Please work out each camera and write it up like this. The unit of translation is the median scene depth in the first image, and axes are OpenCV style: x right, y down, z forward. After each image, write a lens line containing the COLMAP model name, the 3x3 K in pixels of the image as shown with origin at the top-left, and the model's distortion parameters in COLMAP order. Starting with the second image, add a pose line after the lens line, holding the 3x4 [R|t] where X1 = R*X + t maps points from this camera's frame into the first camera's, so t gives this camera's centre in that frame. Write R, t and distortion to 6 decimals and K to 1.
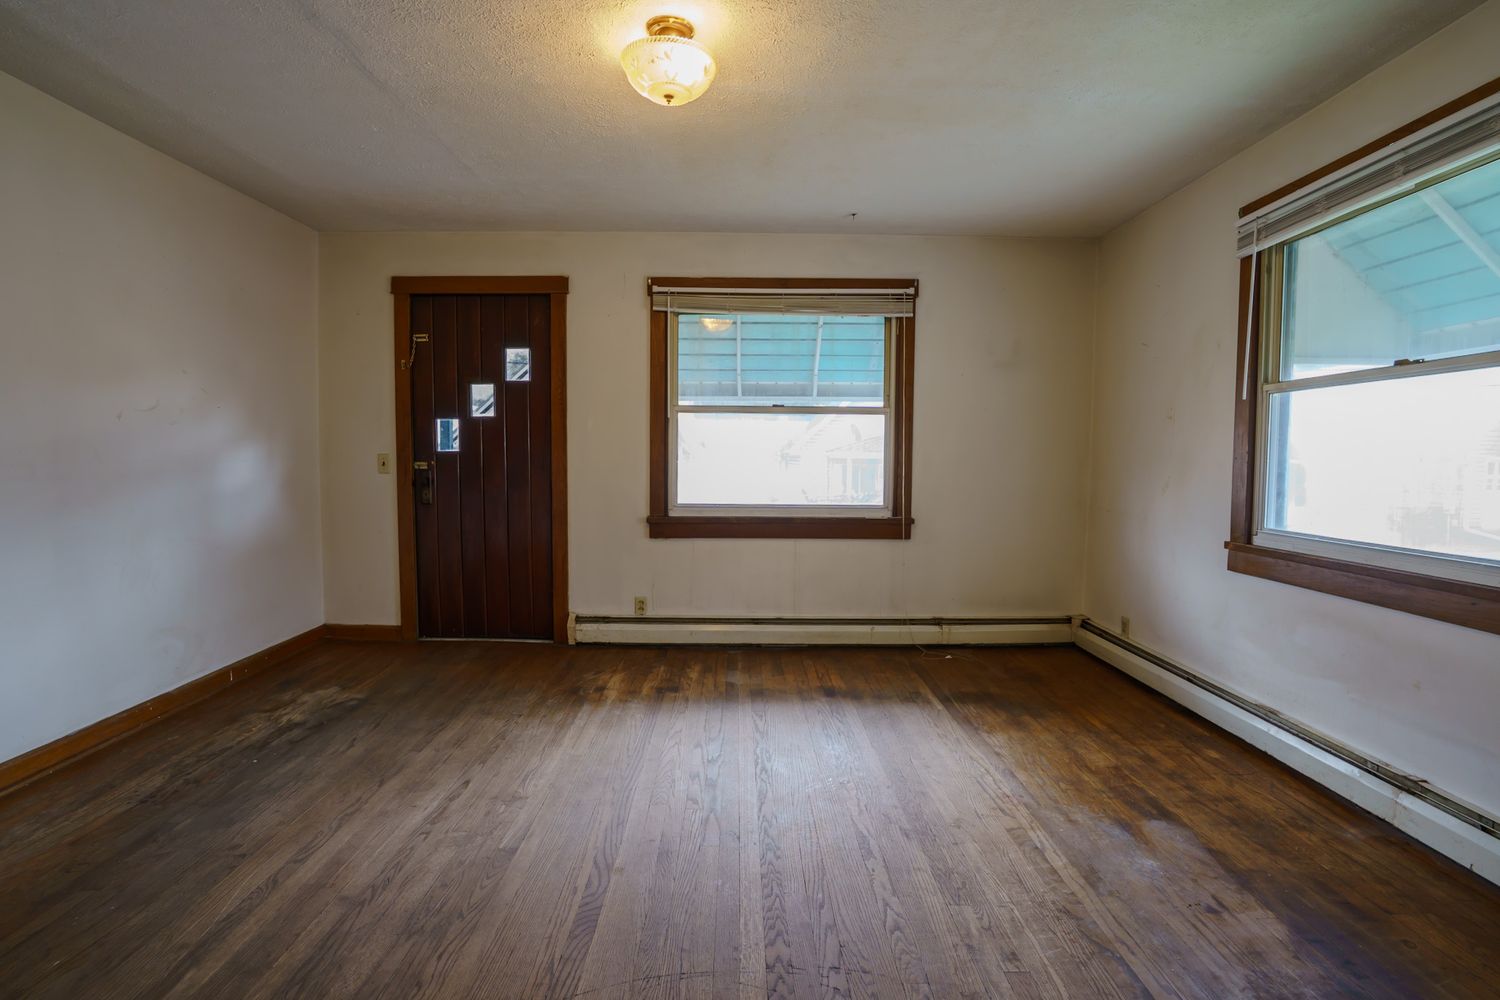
lens RADIAL K [[721.9, 0, 748.5], [0, 721.9, 504.7], [0, 0, 1]] dist [-0.064035, 0.026189]
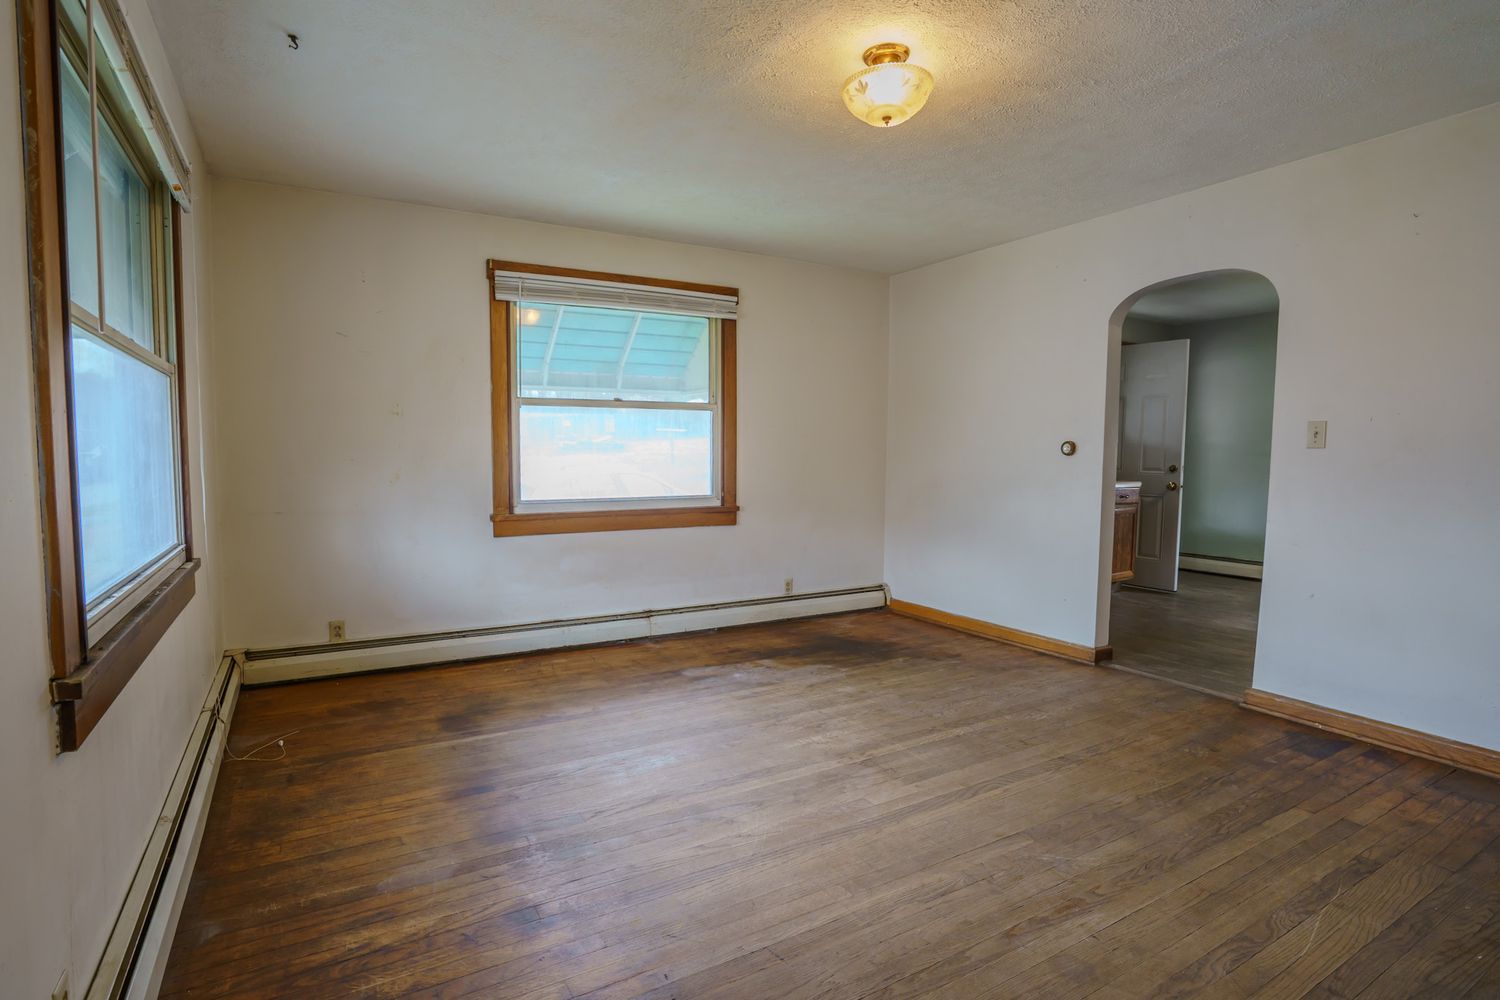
lens RADIAL K [[721.9, 0, 748.5], [0, 721.9, 504.7], [0, 0, 1]] dist [-0.064035, 0.026189]
pose [[-0.499849, -0.071199, 0.863181, -0.570400], [0.051806, 0.992373, 0.111855, -0.073222], [-0.864562, 0.100629, -0.492348, 1.042258]]
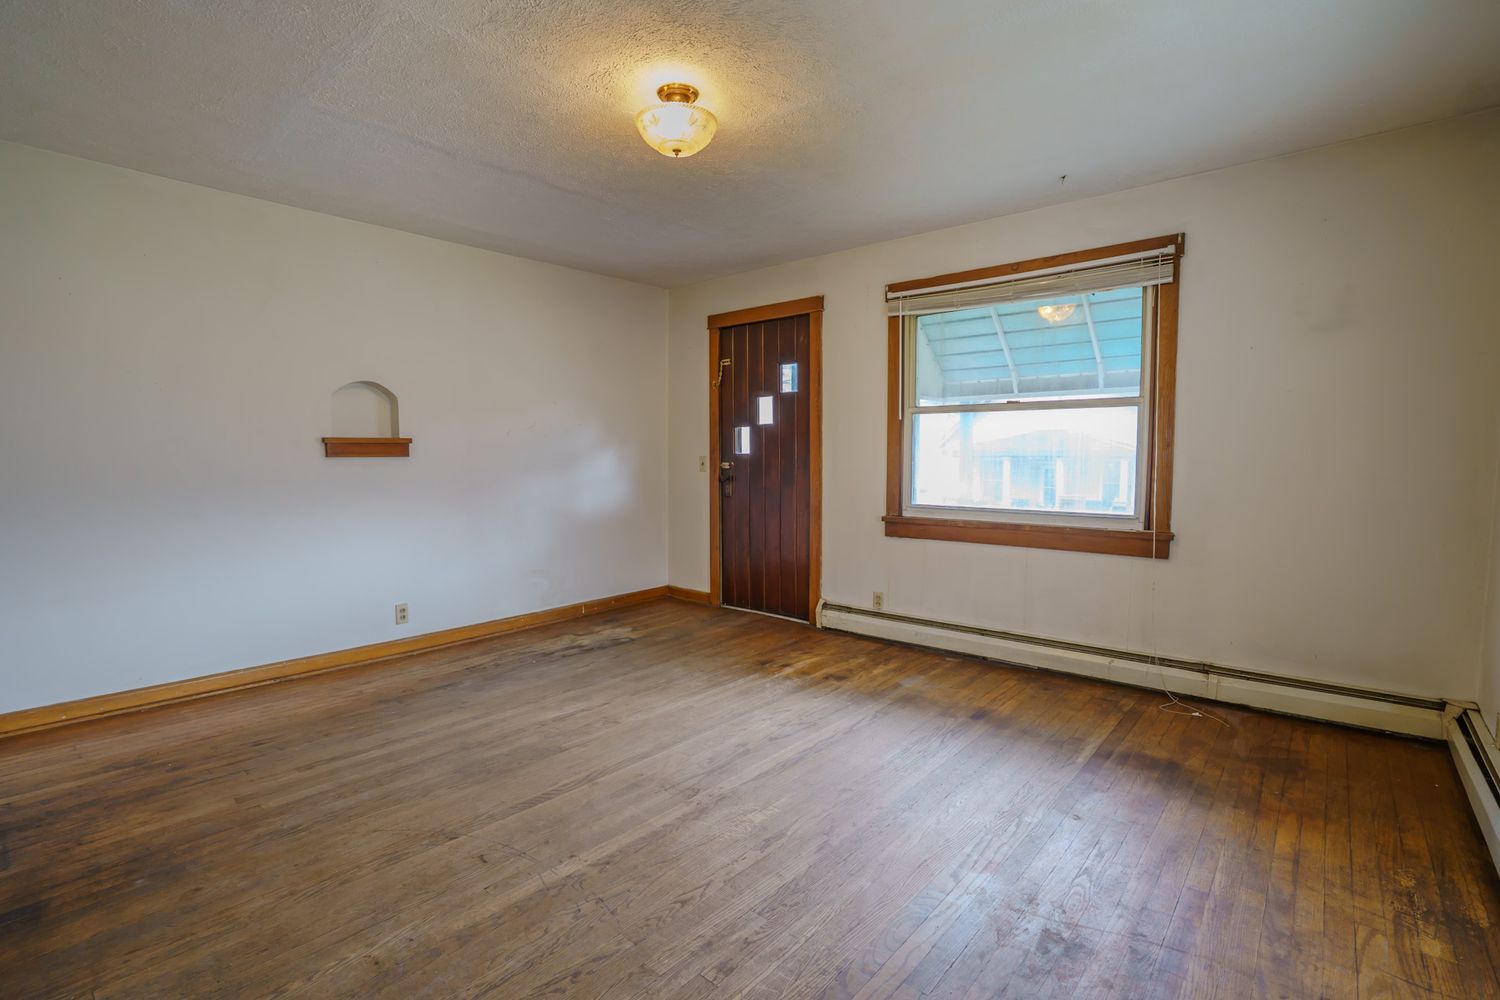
lens RADIAL K [[708.0, 0, 760.9], [0, 708.0, 505.2], [0, 0, 1]] dist [-0.061890, 0.024476]
pose [[0.749446, 0.038747, -0.660931, 0.464900], [-0.040405, 0.999102, 0.012756, -0.004767], [0.660831, 0.017145, 0.750338, 0.138657]]
